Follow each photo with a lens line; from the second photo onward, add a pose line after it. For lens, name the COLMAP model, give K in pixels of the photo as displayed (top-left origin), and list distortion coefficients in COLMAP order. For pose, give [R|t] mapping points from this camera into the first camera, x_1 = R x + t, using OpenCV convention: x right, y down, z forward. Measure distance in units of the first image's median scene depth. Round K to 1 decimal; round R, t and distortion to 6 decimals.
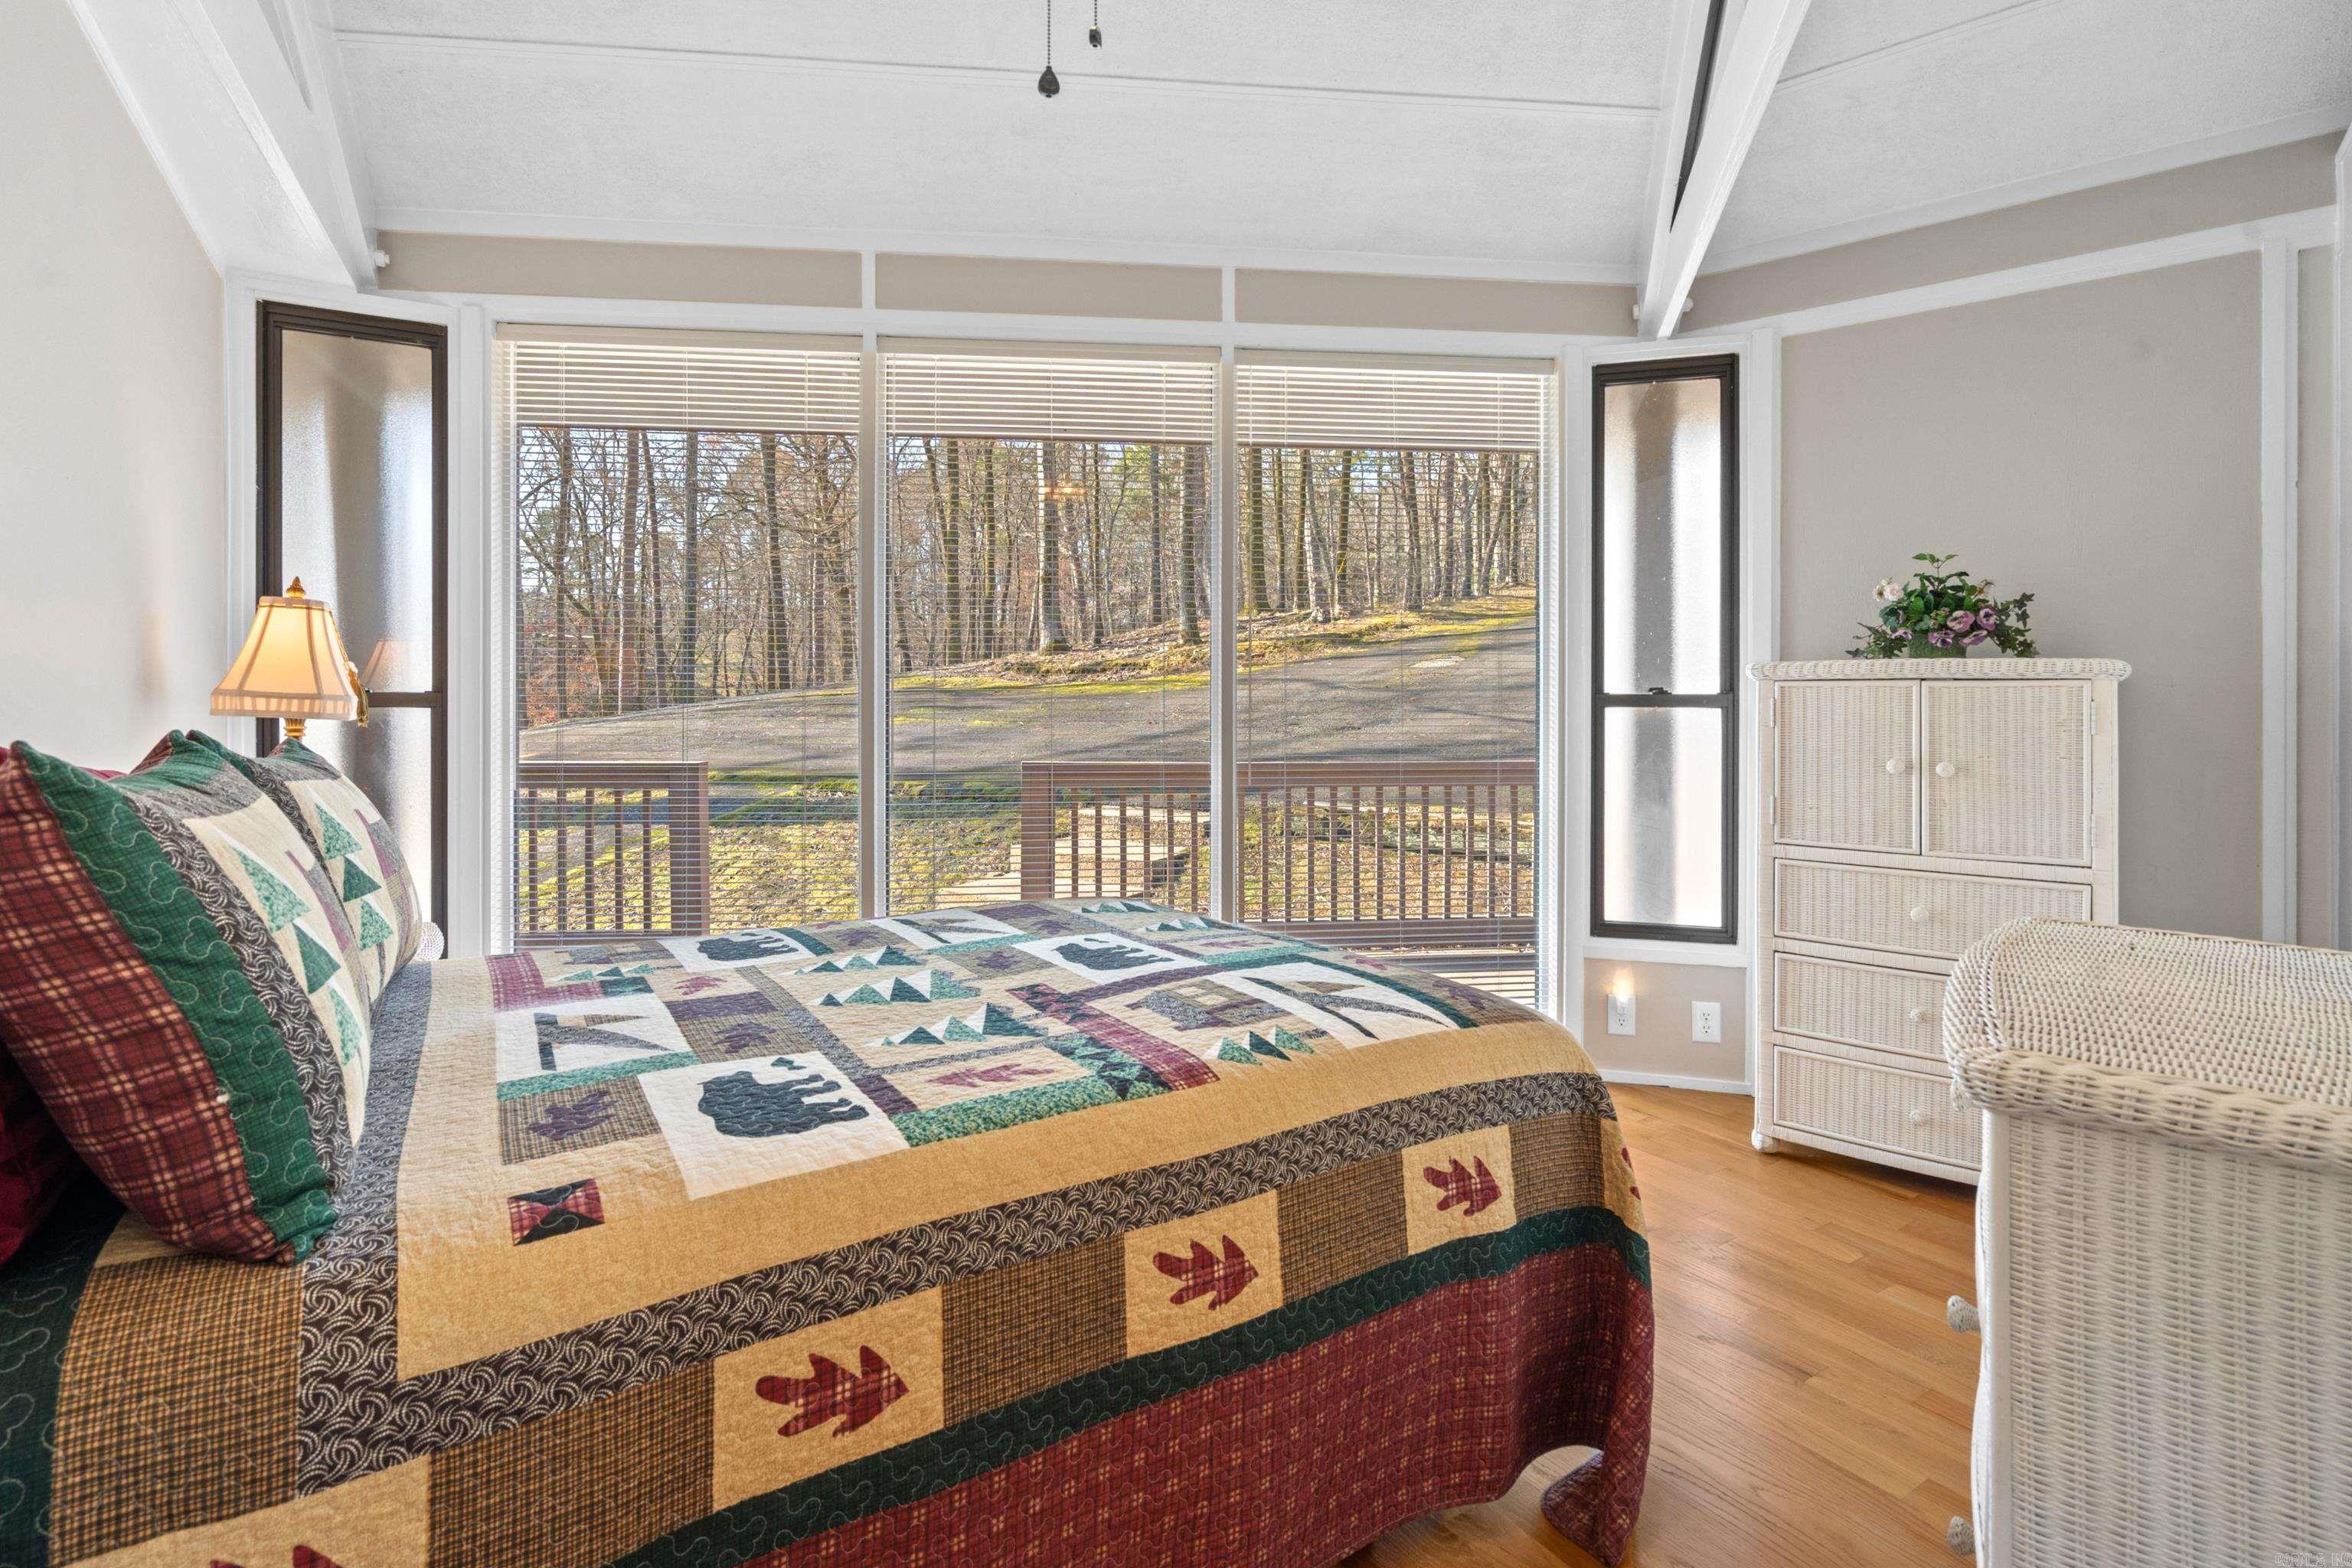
lens RADIAL K [[1089.8, 0, 1174.5], [0, 1089.8, 720.2], [0, 0, 1]] dist [-0.002020, -0.000202]
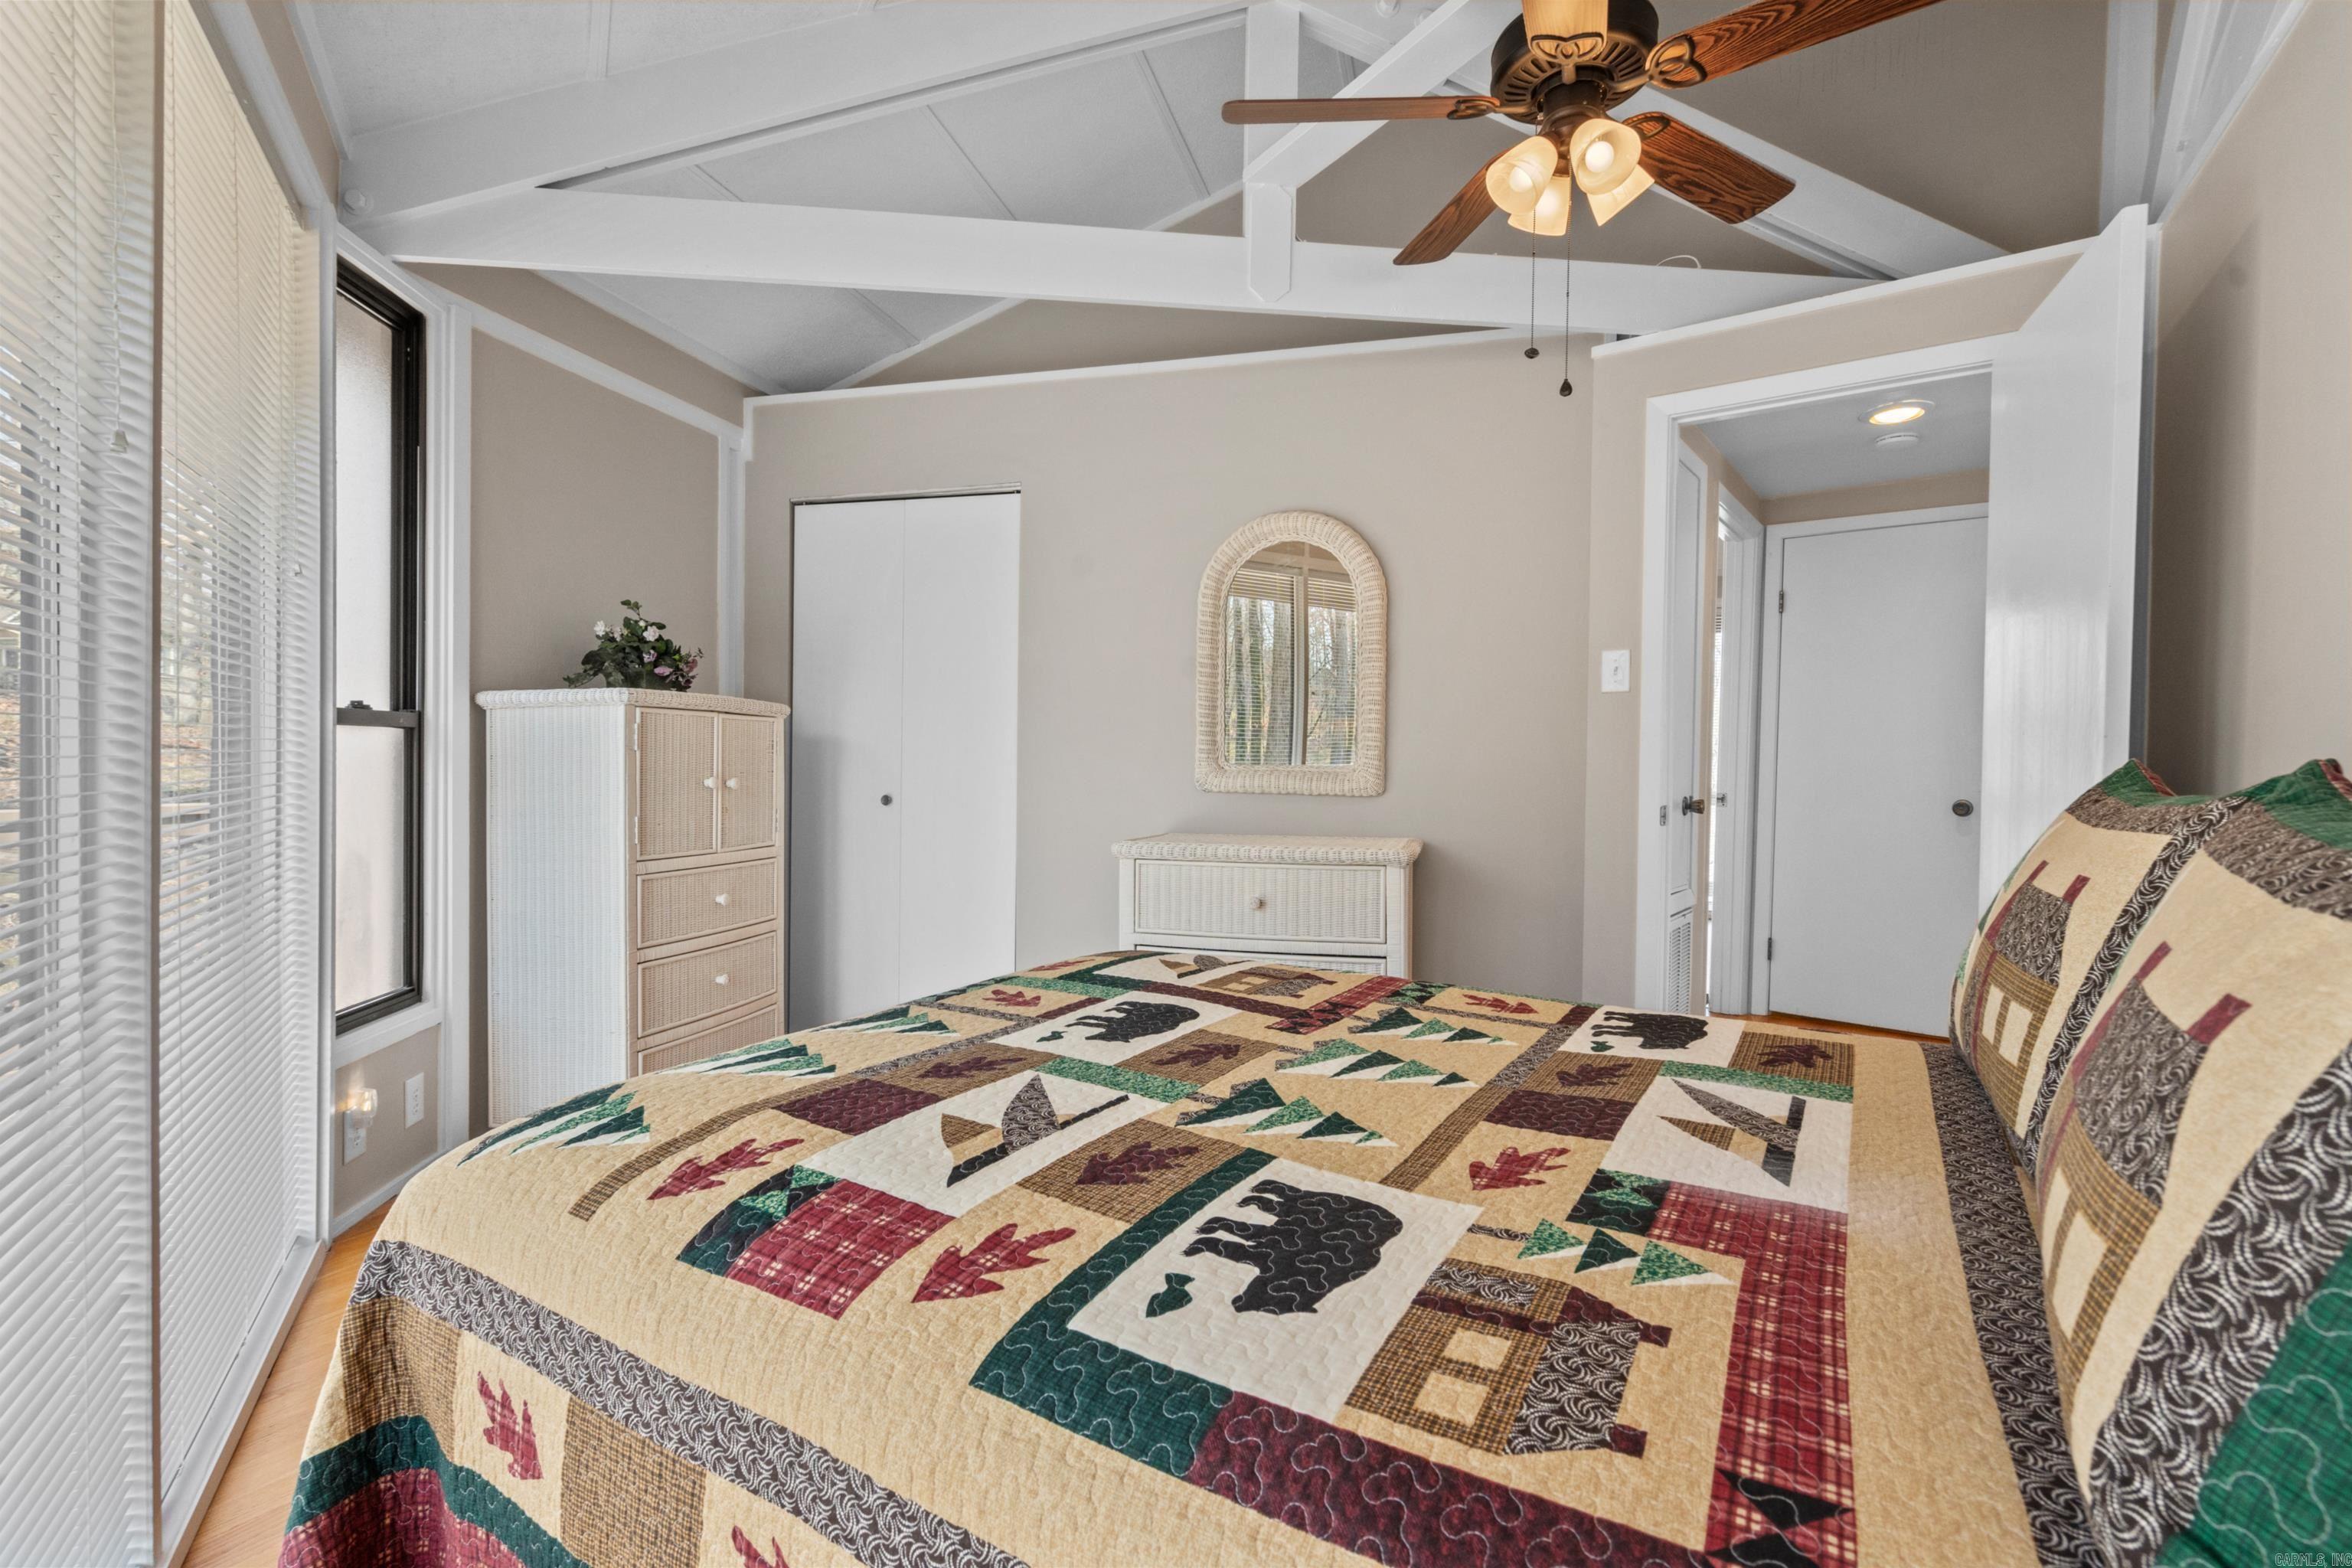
lens RADIAL K [[1066.5, 0, 1179.2], [0, 1066.5, 795.4], [0, 0, 1]] dist [-0.002641, 0.000165]
pose [[-0.421615, -0.043795, 0.905717, -0.605151], [-0.003073, 0.998896, 0.046870, -0.000776], [-0.906770, 0.016977, -0.421284, 0.963473]]
